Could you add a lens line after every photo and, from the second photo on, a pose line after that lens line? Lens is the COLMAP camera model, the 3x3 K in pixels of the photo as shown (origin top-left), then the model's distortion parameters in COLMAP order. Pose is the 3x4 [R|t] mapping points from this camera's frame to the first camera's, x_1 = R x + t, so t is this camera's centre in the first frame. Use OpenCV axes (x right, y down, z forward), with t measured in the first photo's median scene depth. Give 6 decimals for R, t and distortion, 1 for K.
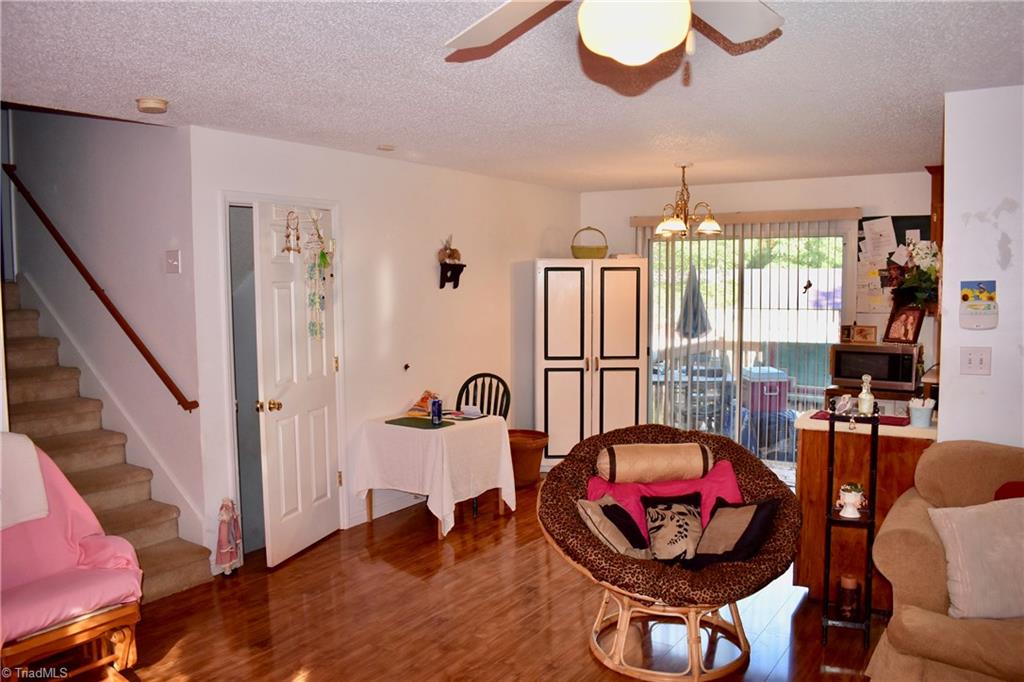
lens RADIAL K [[787.6, 0, 512.0], [0, 787.6, 341.0], [0, 0, 1]] dist [-0.077736, 0.002200]
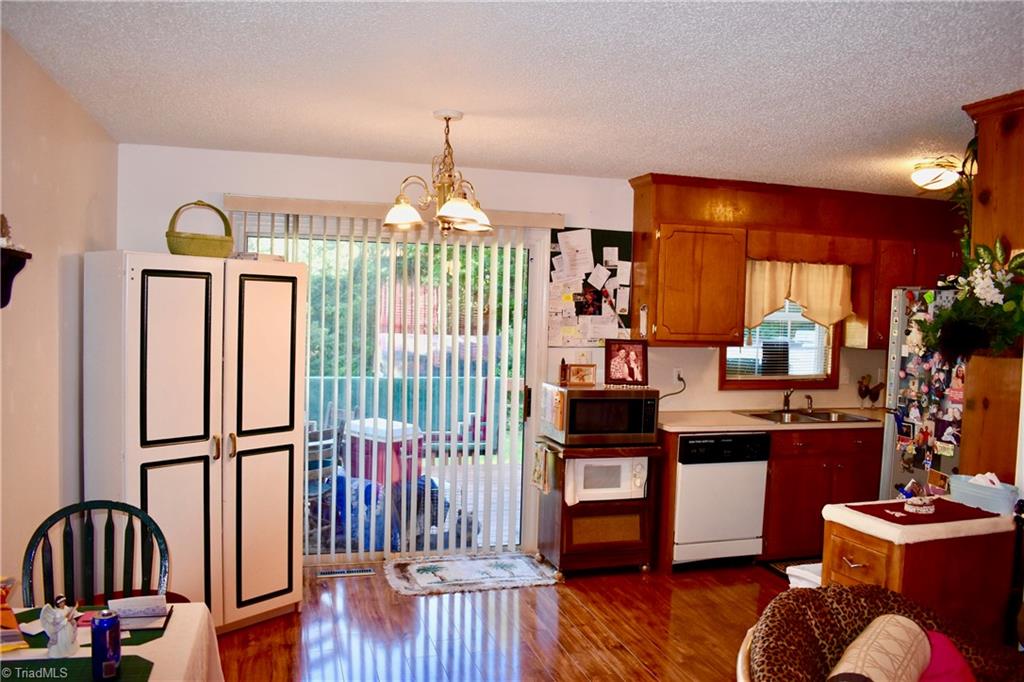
lens RADIAL K [[787.6, 0, 512.0], [0, 787.6, 341.0], [0, 0, 1]] dist [-0.077736, 0.002200]
pose [[0.655845, -0.011115, 0.754814, -0.192714], [0.027258, 0.999588, -0.008964, -0.037316], [-0.754403, 0.026454, 0.655878, 0.516676]]
